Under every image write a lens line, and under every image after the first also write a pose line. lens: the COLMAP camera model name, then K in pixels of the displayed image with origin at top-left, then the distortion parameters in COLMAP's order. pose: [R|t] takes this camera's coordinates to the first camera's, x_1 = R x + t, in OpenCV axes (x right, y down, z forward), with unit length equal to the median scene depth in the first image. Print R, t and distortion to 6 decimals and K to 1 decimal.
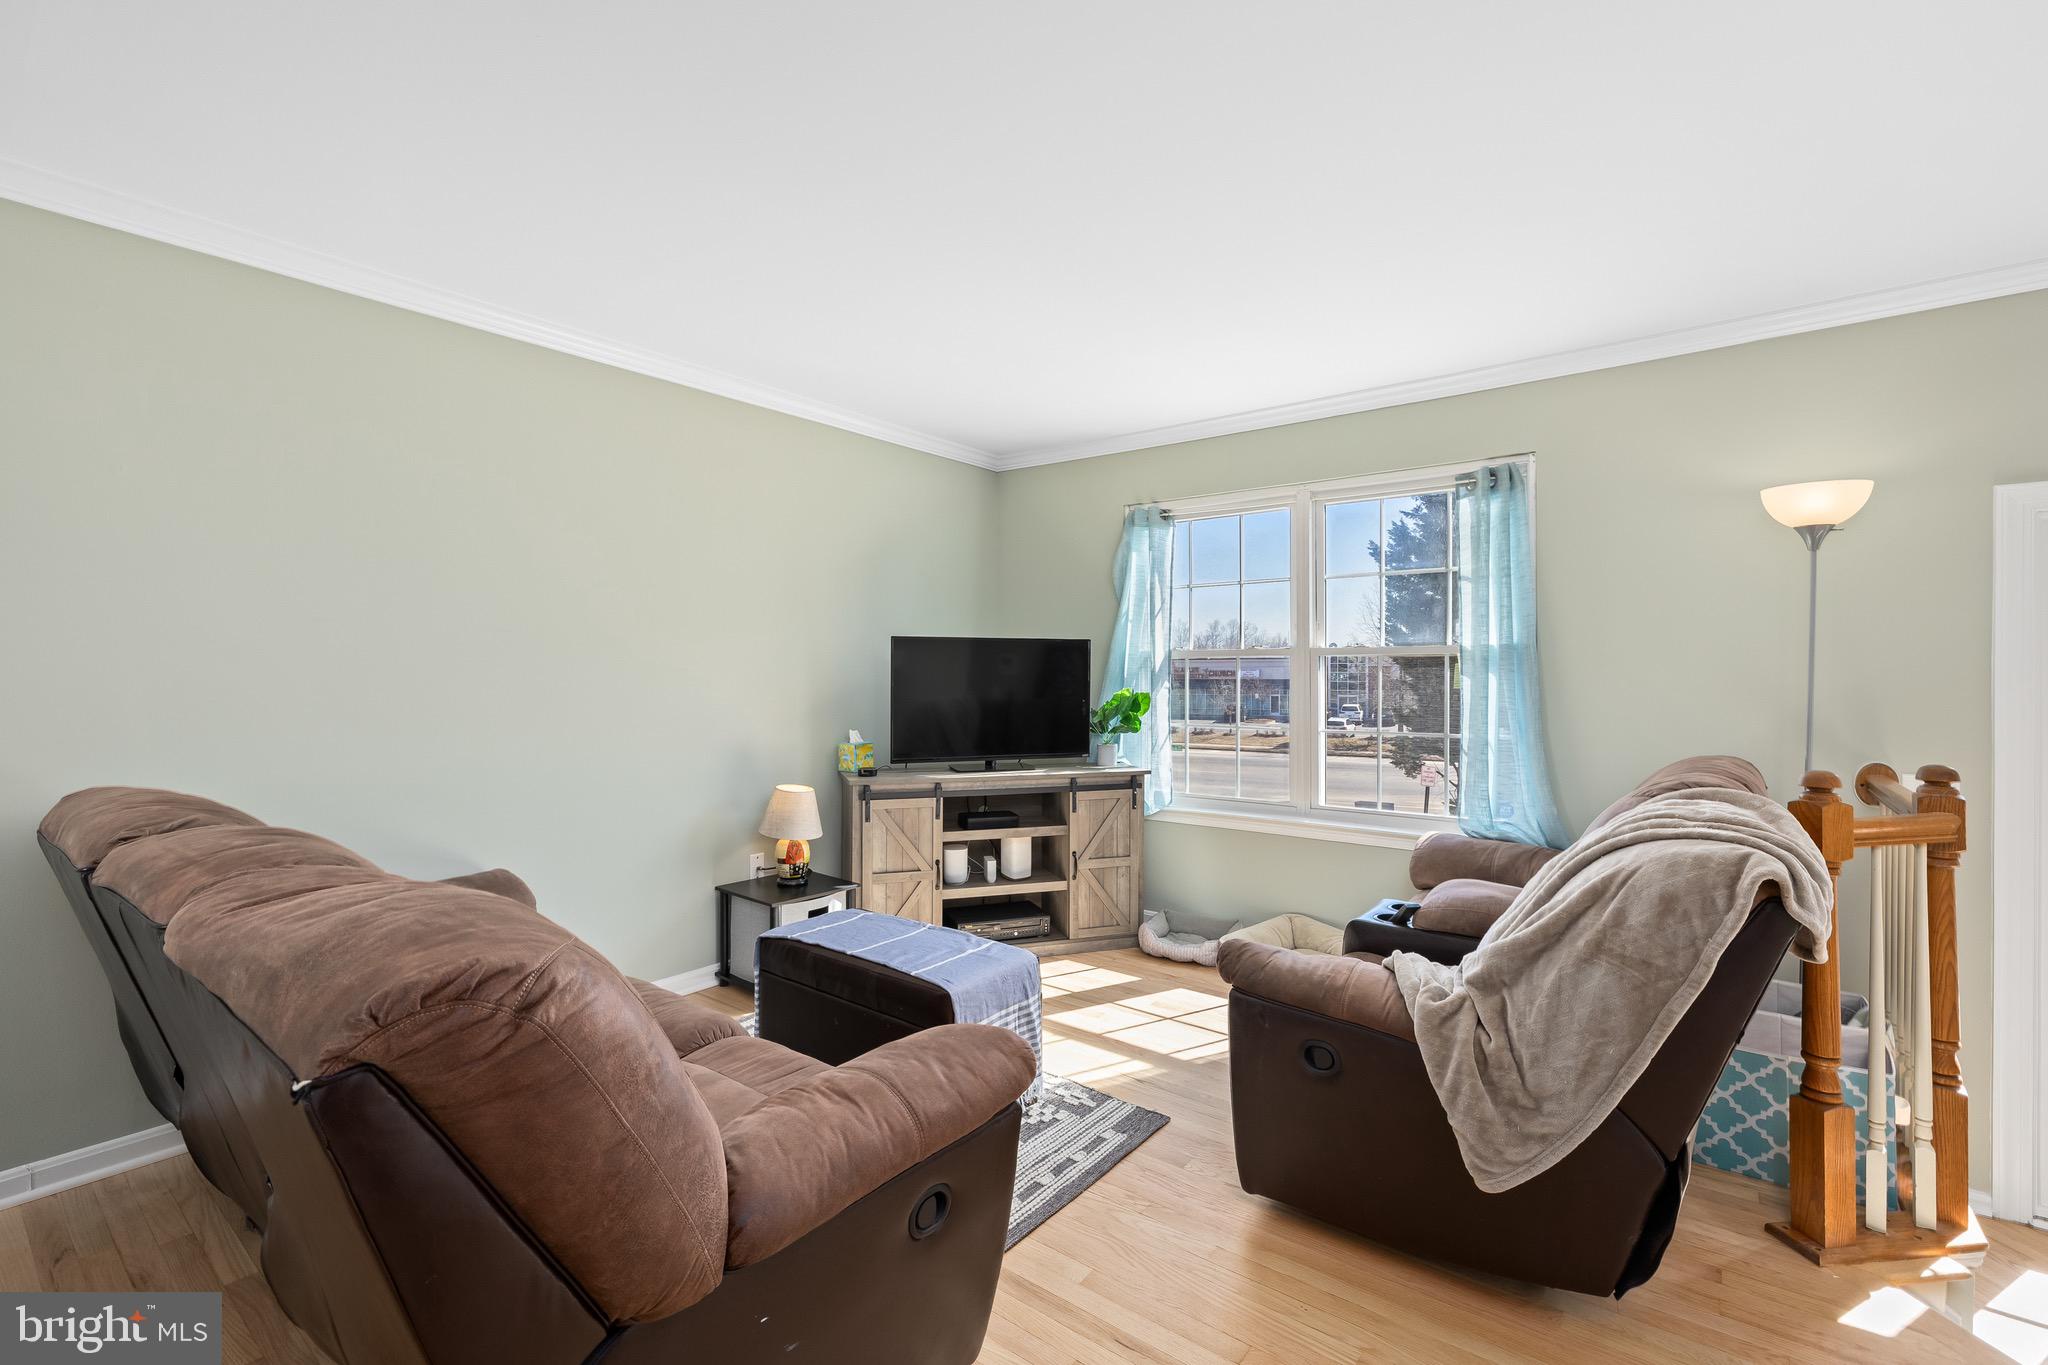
lens RADIAL K [[864.8, 0, 1026.1], [0, 864.8, 679.6], [0, 0, 1]] dist [-0.000086, -0.000182]
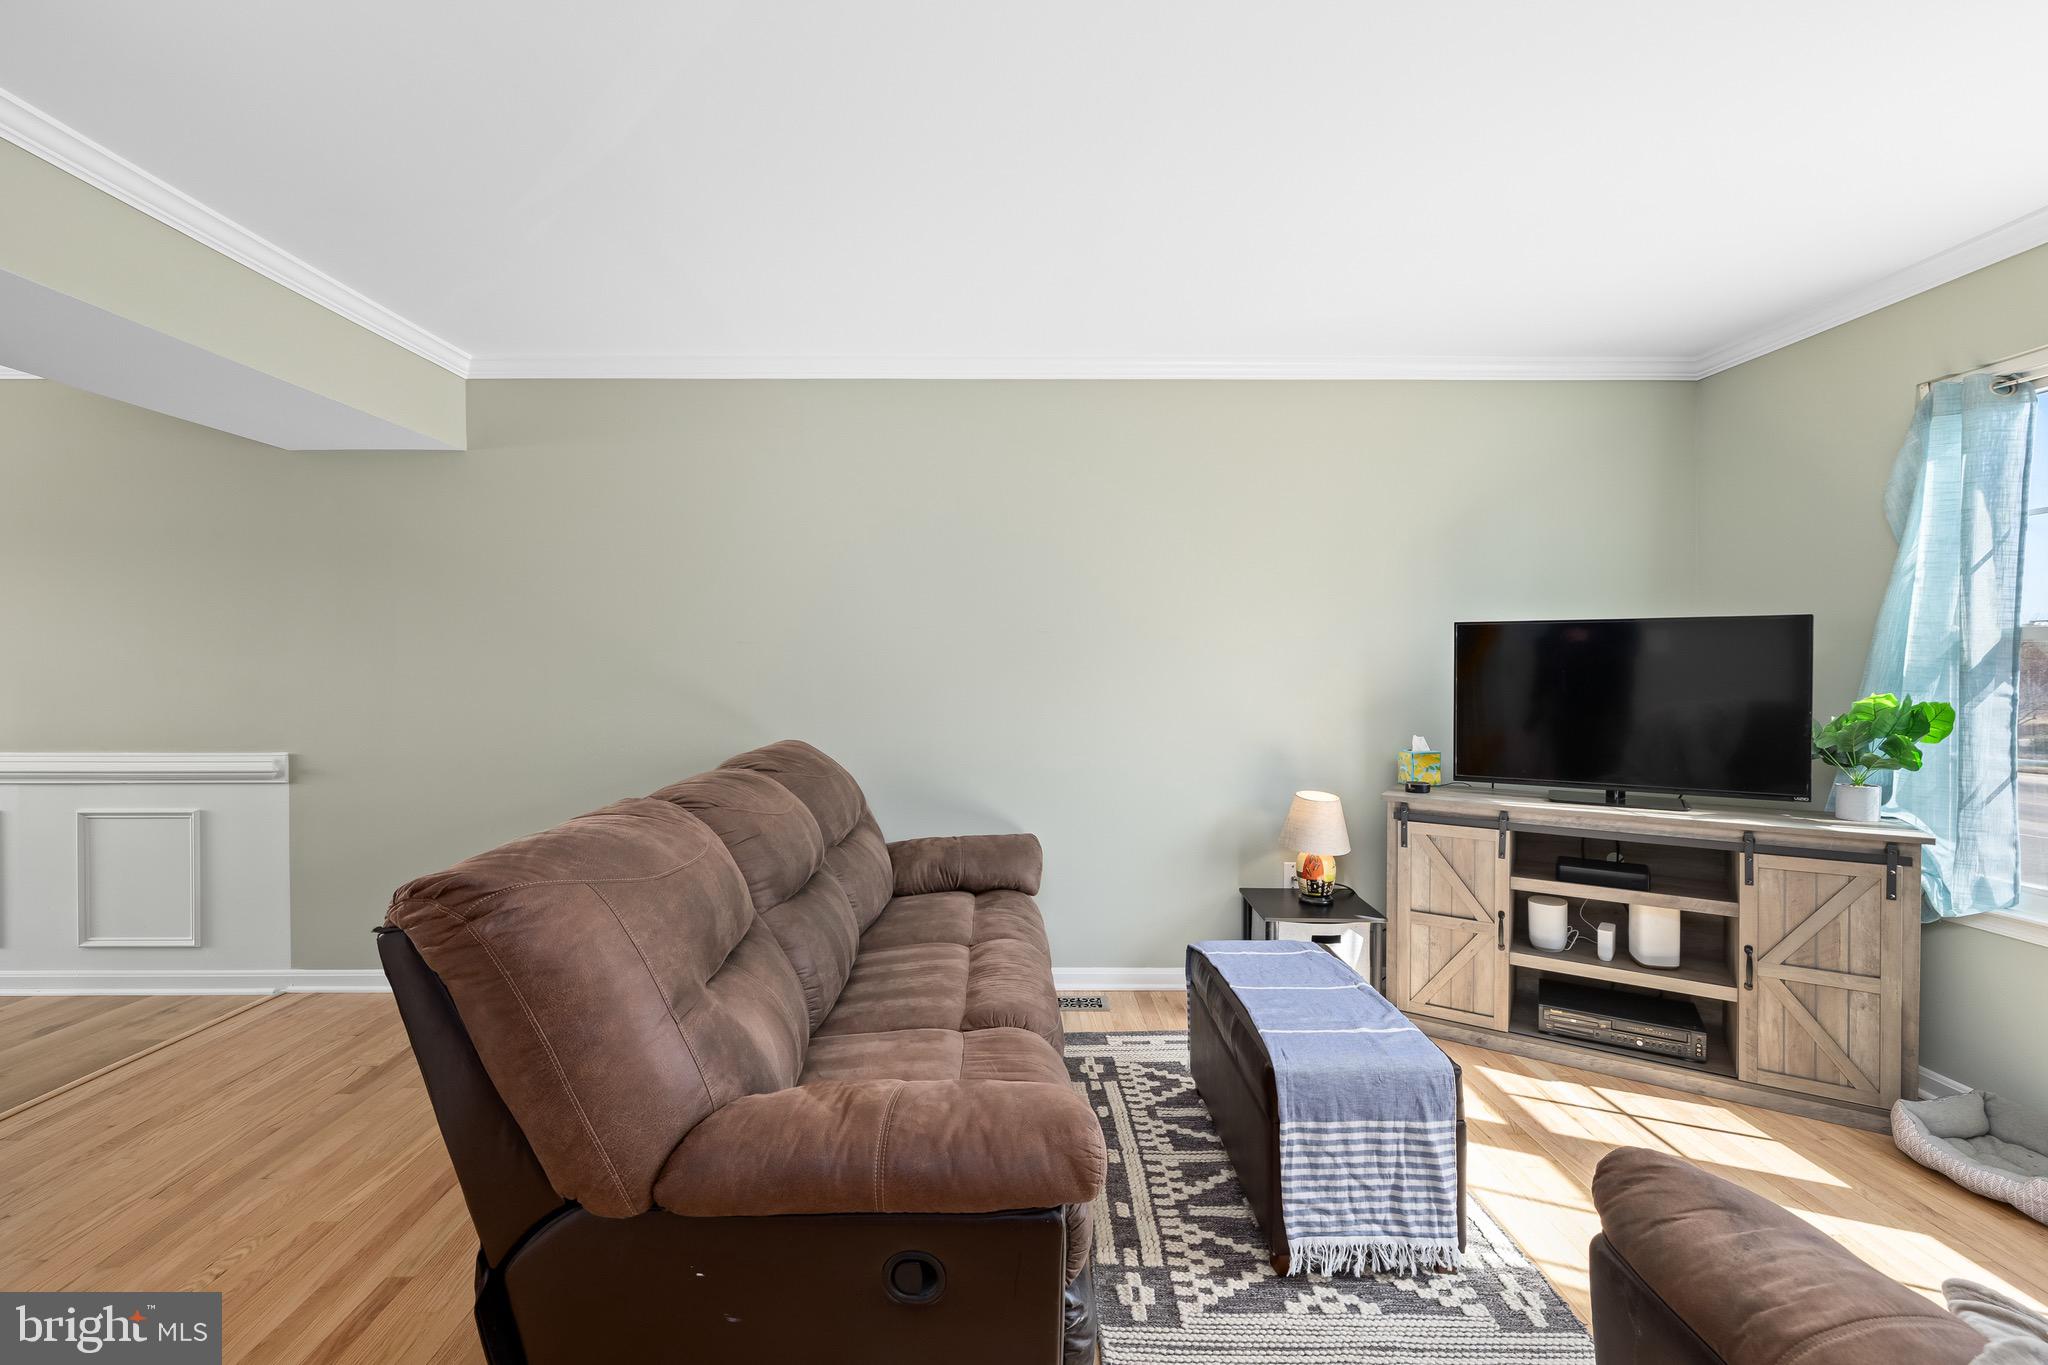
lens RADIAL K [[864.8, 0, 1026.1], [0, 864.8, 679.6], [0, 0, 1]] dist [-0.000086, -0.000182]
pose [[0.634646, 0.011205, -0.772722, 0.207755], [-0.008526, 0.999936, 0.007496, 0.000603], [0.772756, 0.001831, 0.634700, 0.176075]]
